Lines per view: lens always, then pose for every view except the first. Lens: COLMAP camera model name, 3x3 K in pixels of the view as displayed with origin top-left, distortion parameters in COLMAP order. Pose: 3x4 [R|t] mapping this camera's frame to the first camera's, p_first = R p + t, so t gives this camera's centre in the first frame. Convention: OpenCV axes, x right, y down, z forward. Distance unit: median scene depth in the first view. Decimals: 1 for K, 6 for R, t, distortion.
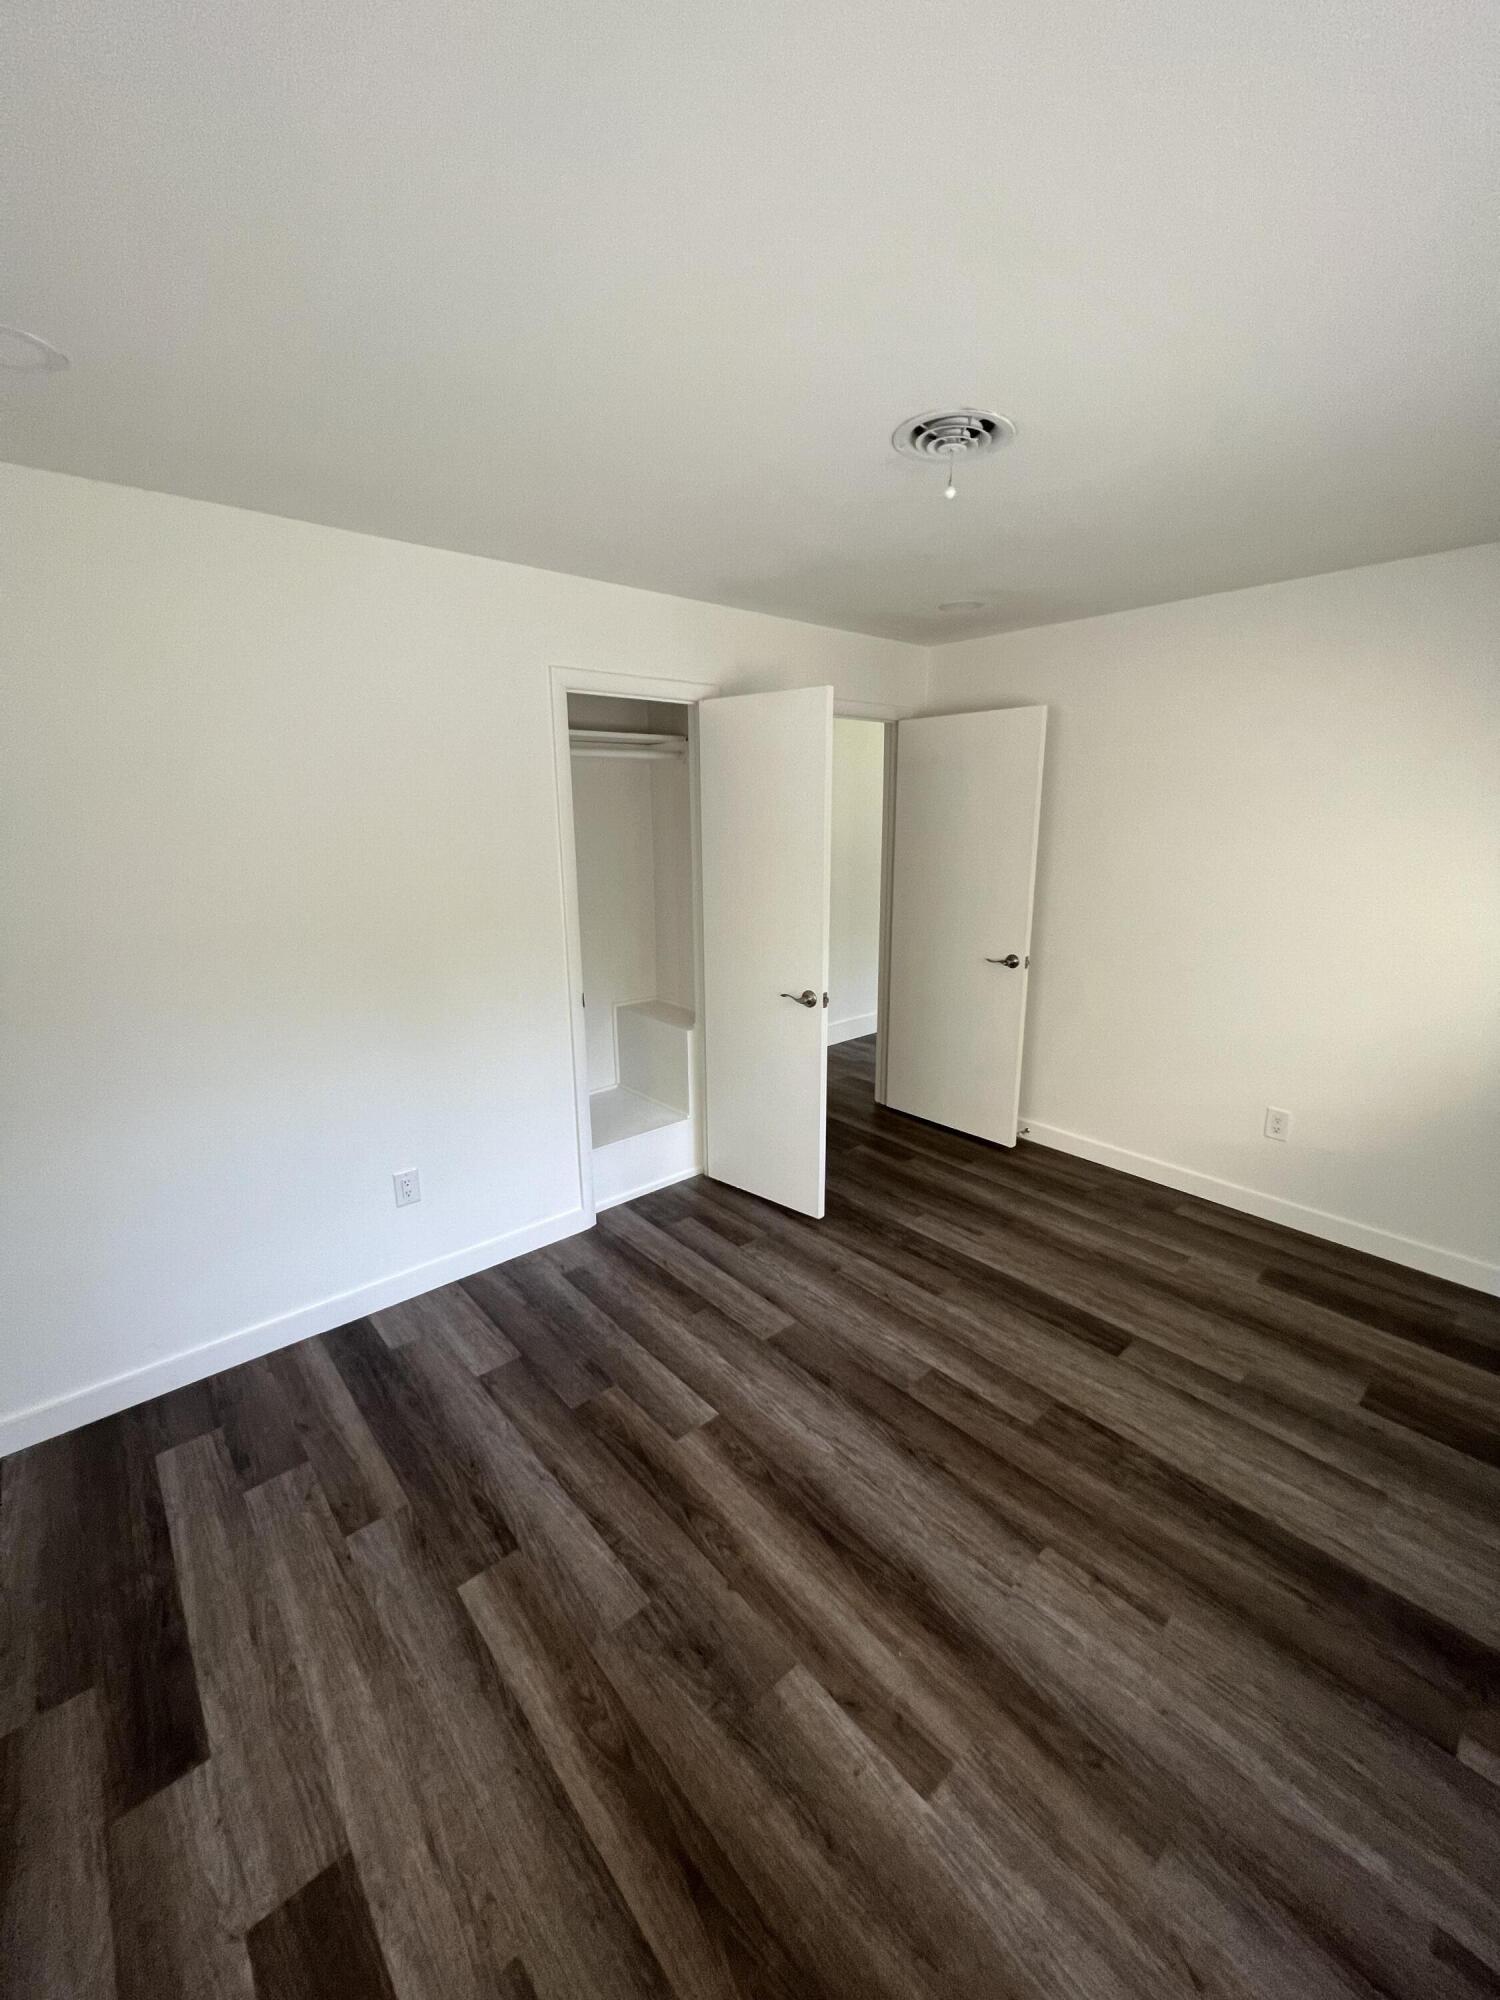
lens RADIAL K [[799.8, 0, 751.3], [0, 799.8, 996.4], [0, 0, 1]] dist [0.000121, 0.001082]
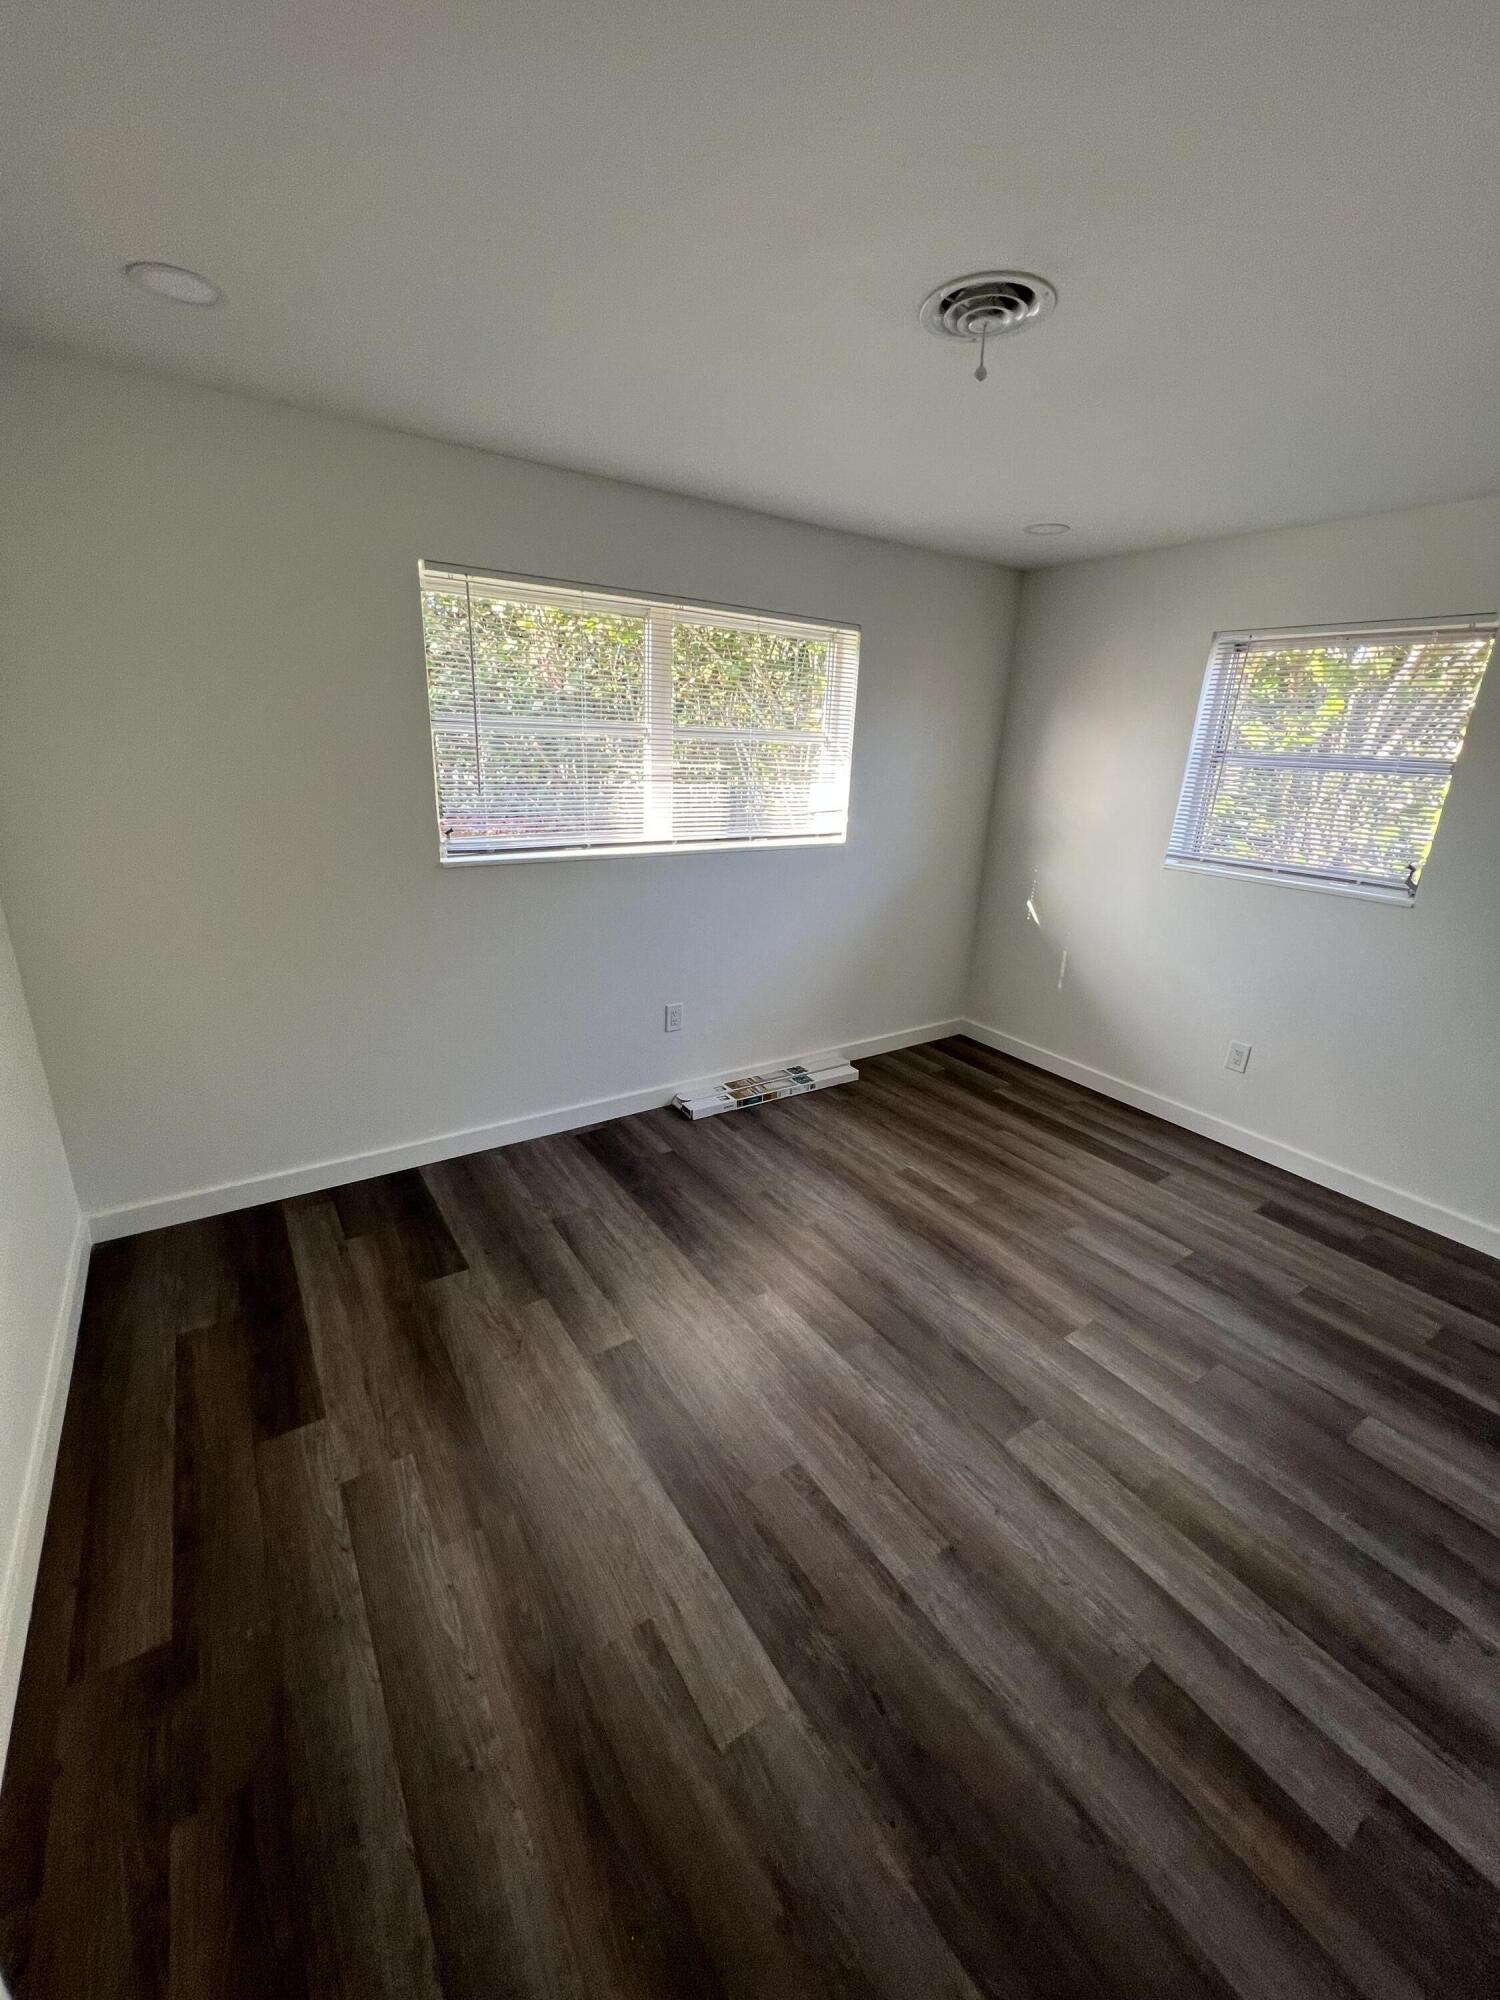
lens RADIAL K [[799.8, 0, 753.2], [0, 799.8, 1001.7], [0, 0, 1]] dist [0.000121, 0.001082]
pose [[-0.991857, -0.068930, 0.107093, 0.275737], [-0.002854, 0.852699, 0.522395, -0.383931], [-0.127327, 0.517835, -0.845952, 1.696201]]
